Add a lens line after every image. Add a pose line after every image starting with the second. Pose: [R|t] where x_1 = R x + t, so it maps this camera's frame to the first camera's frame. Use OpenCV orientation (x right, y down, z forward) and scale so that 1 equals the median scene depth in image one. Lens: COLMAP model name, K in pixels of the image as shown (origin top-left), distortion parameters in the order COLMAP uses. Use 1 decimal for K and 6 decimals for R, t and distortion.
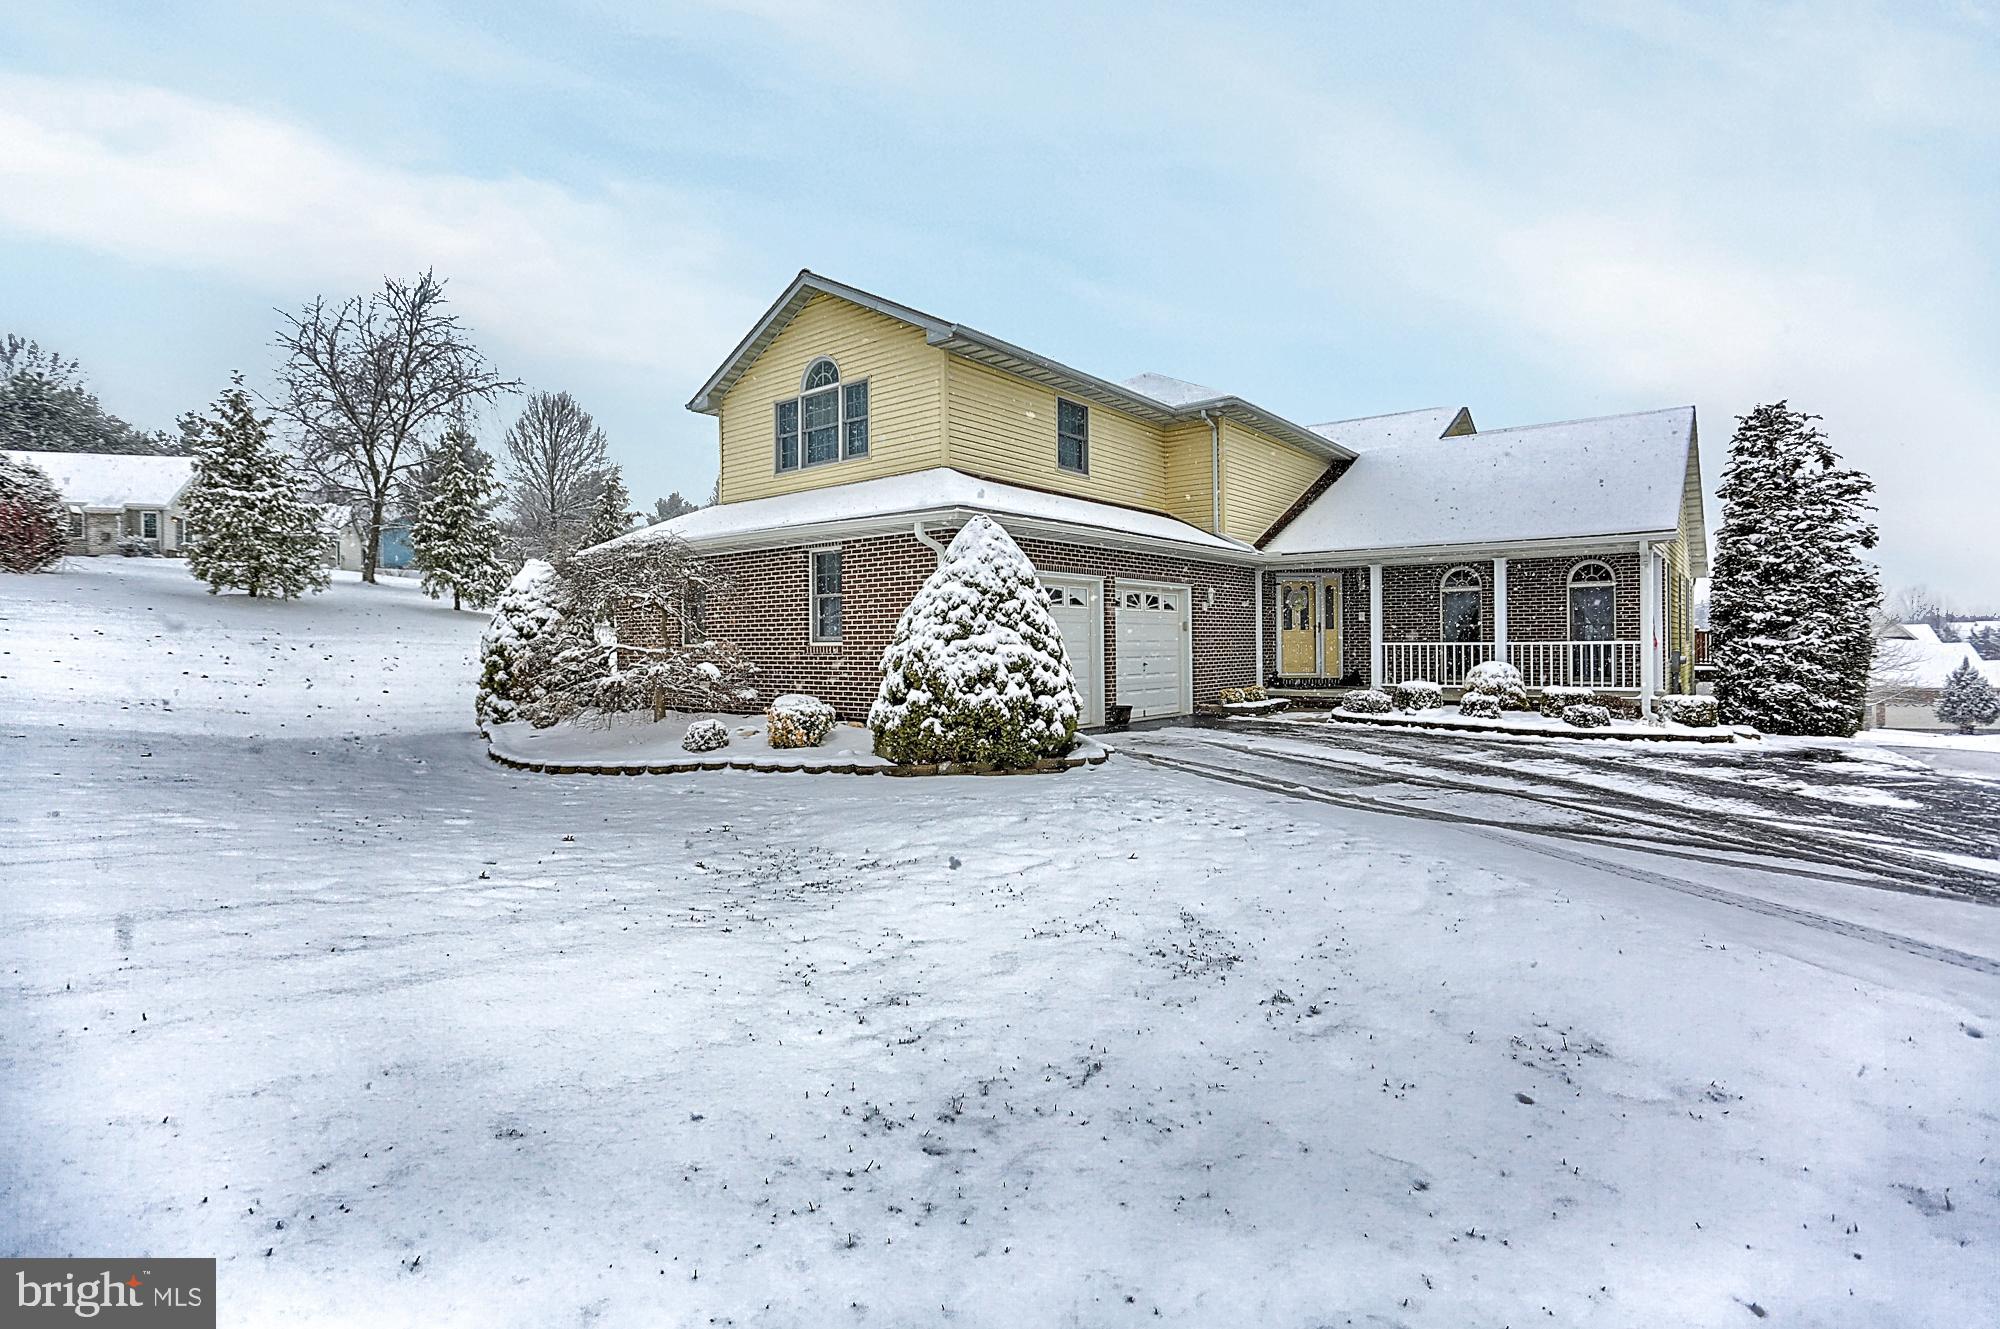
lens RADIAL K [[922.1, 0, 940.0], [0, 922.1, 651.0], [0, 0, 1]] dist [-0.030371, 0.000544]
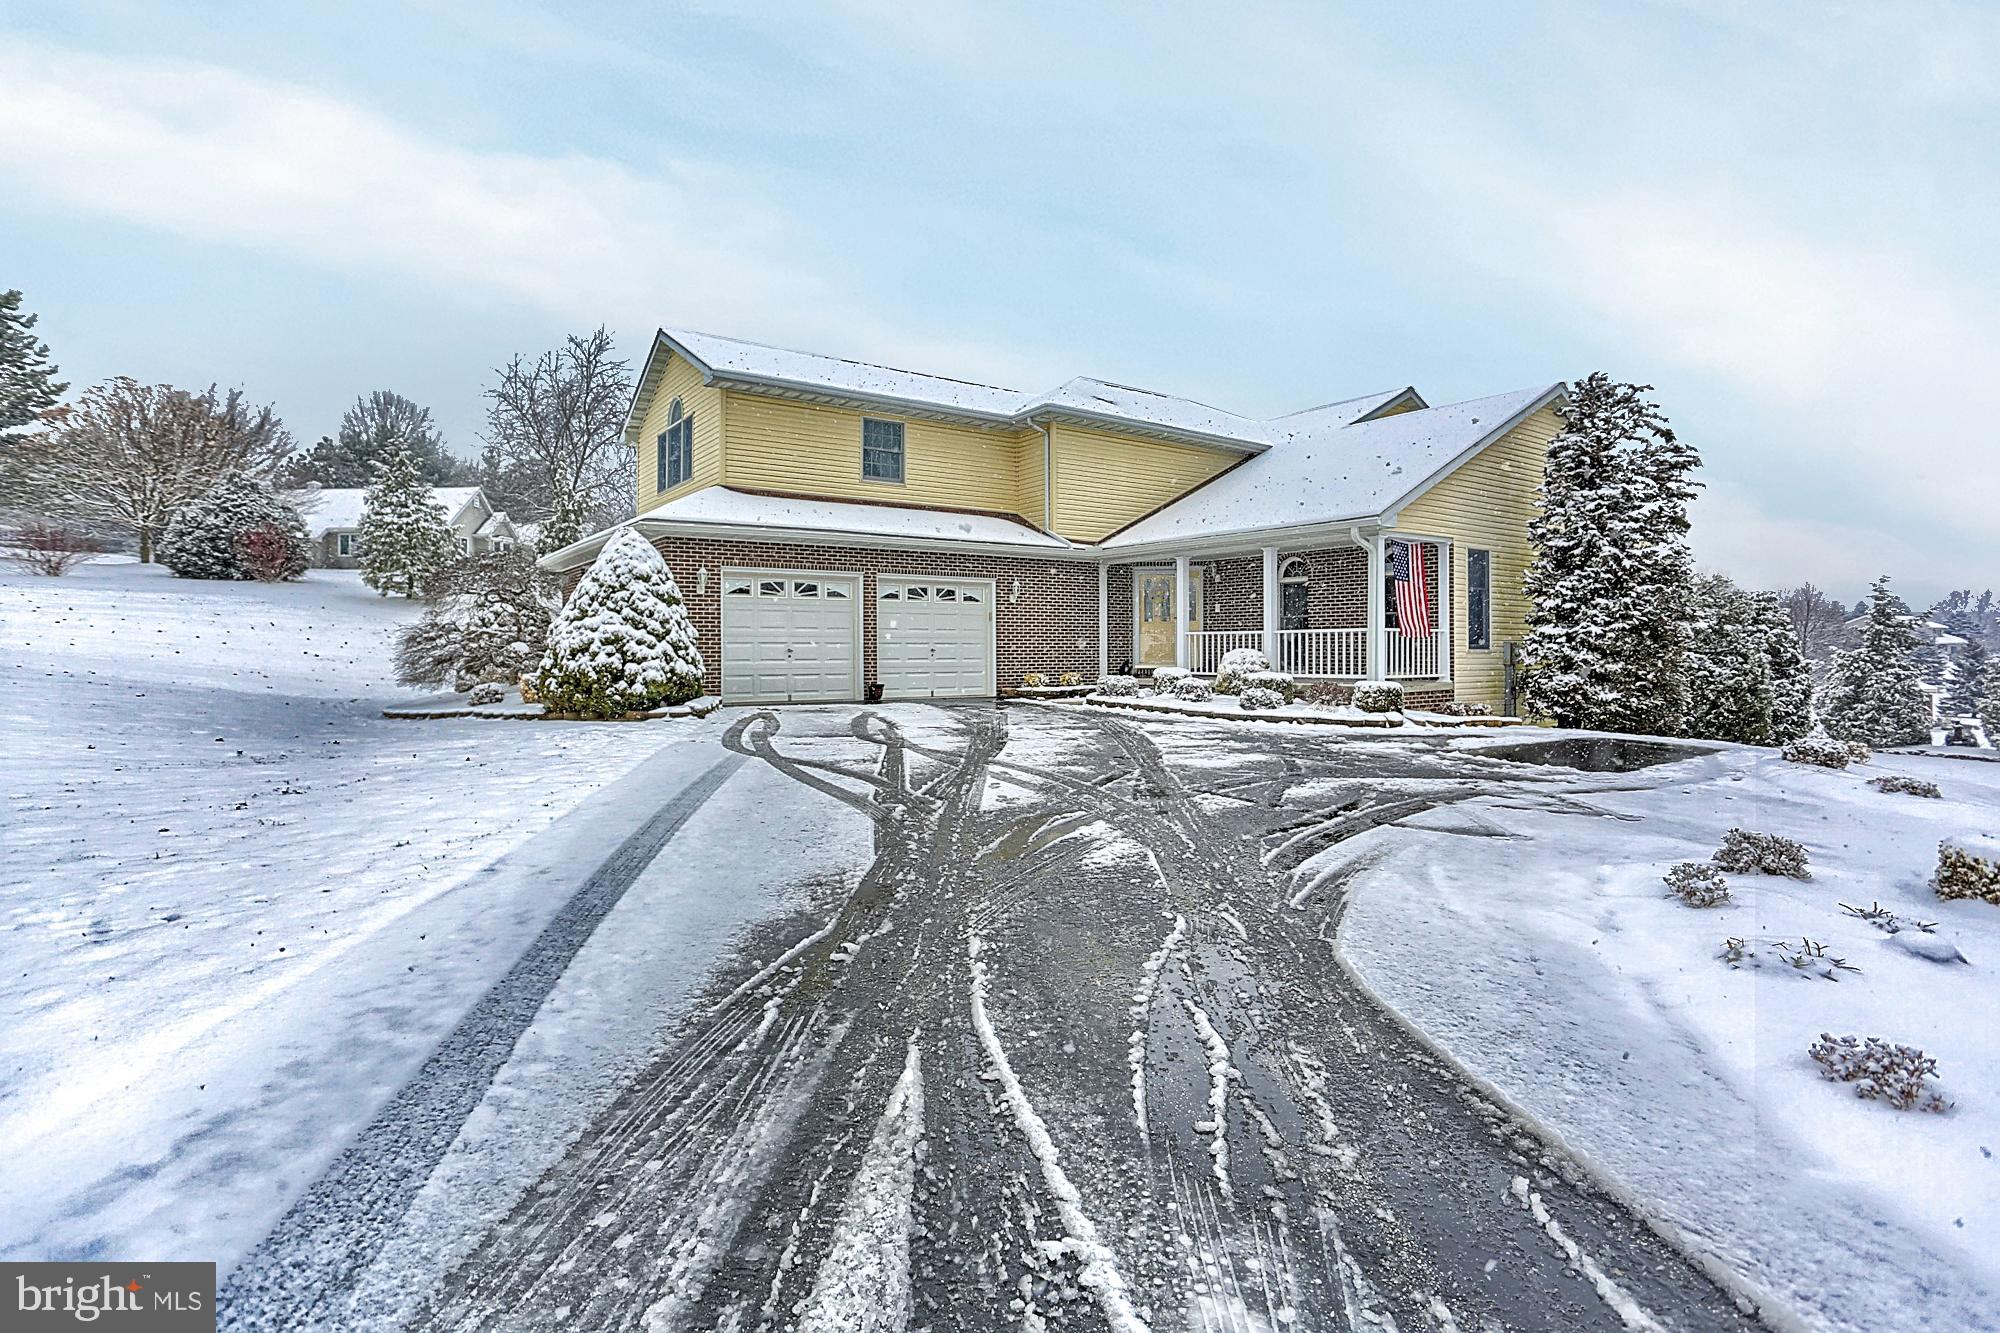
lens RADIAL K [[922.1, 0, 940.0], [0, 922.1, 653.0], [0, 0, 1]] dist [-0.030371, 0.000544]
pose [[0.963299, 0.008324, -0.268303, 0.605770], [-0.008331, 0.999965, 0.001113, 0.019444], [0.268302, 0.001163, 0.963334, -0.099686]]
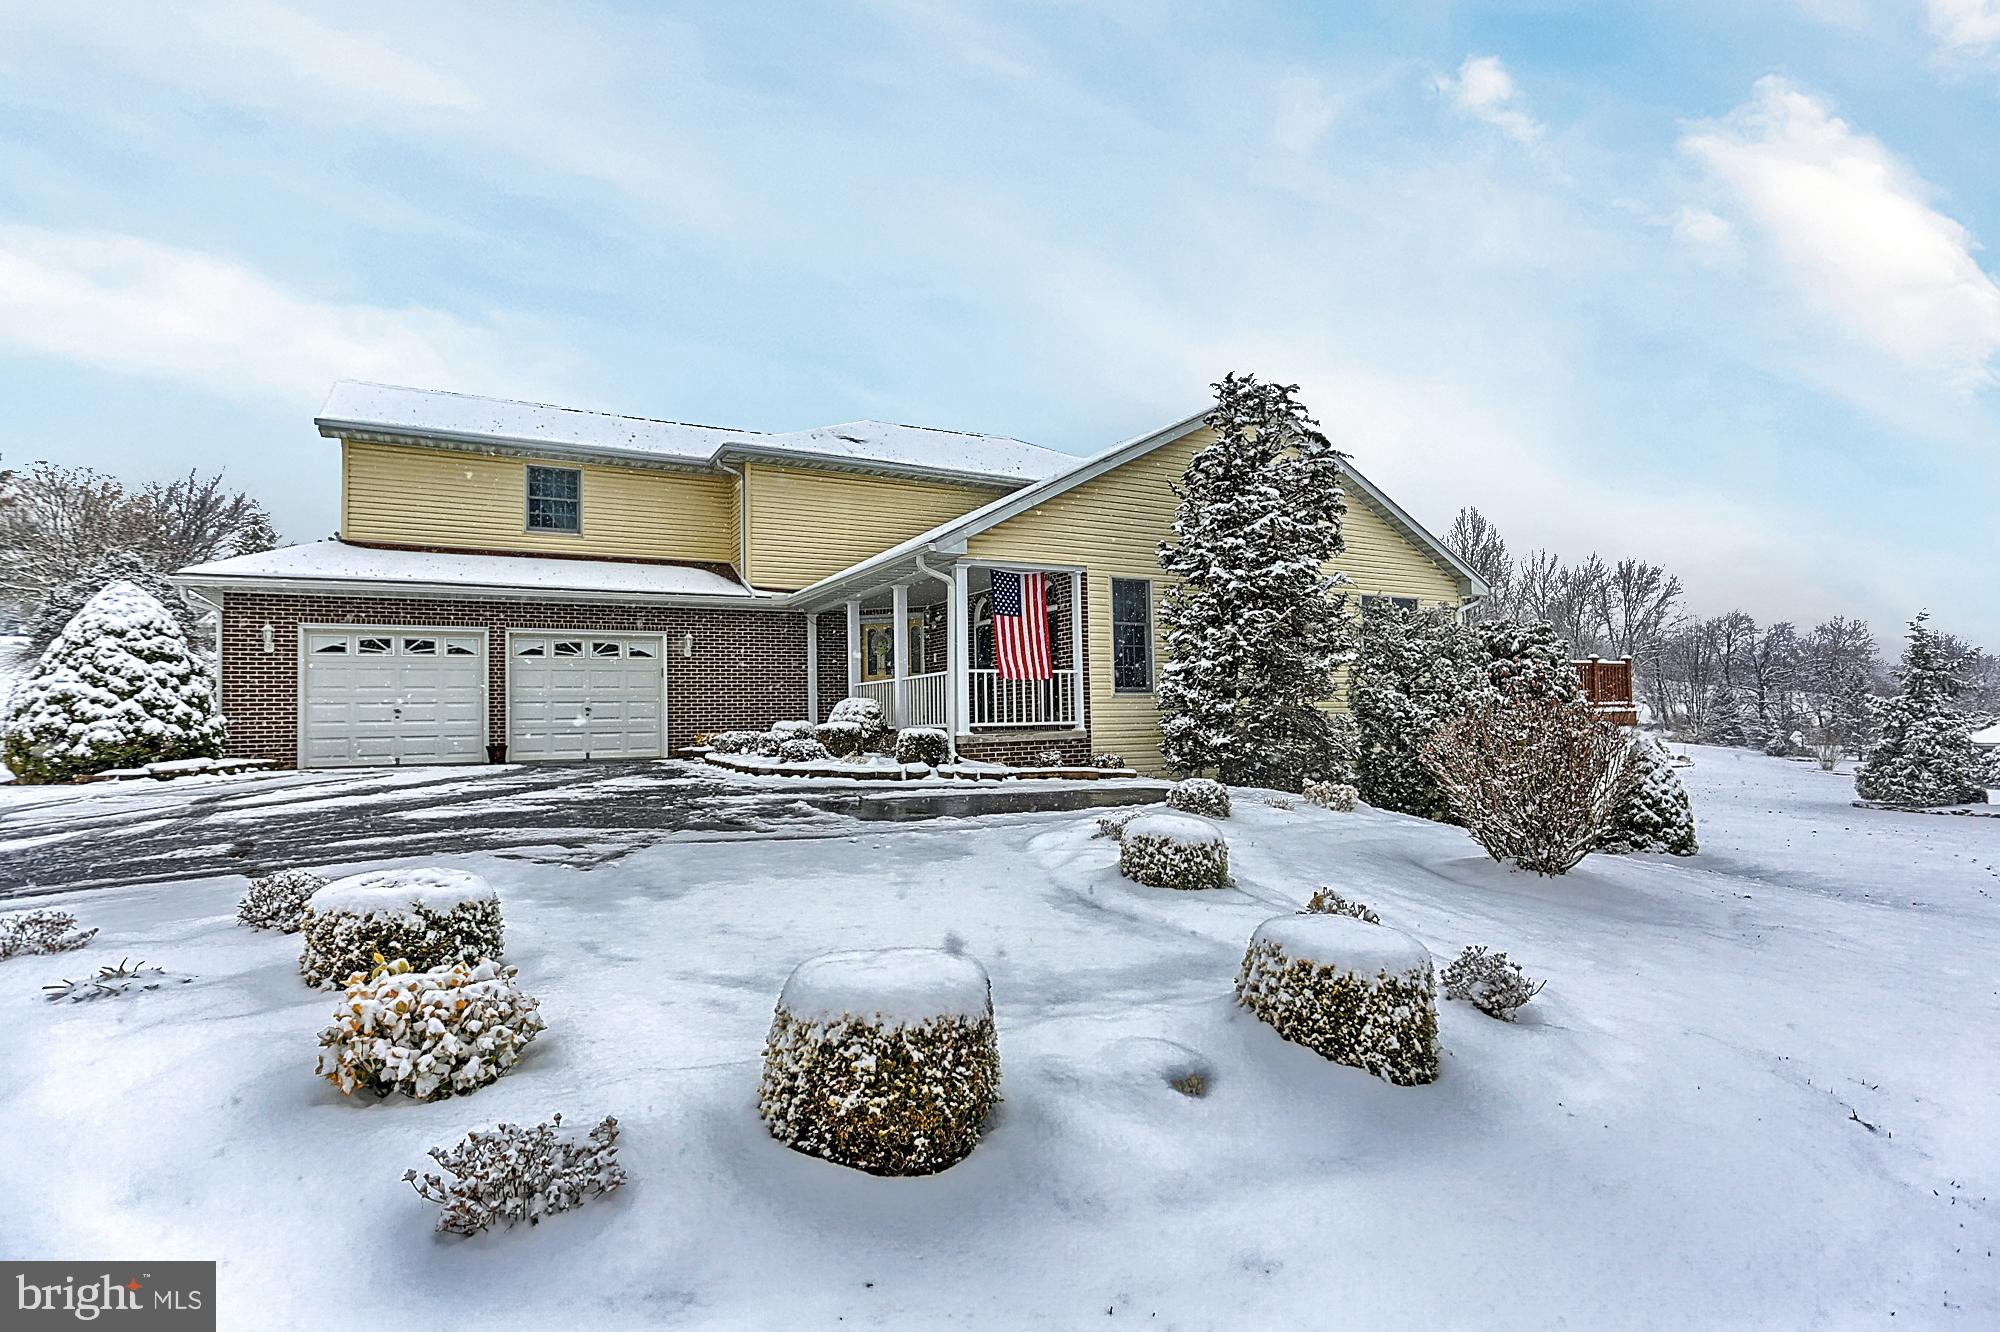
lens RADIAL K [[962.5, 0, 1001.6], [0, 962.5, 705.5], [0, 0, 1]] dist [-0.063322, 0.037285]
pose [[0.948422, -0.020186, -0.316368, 1.146917], [0.012791, 0.999595, -0.025432, 0.049401], [0.316753, 0.020073, 0.948296, 0.136346]]
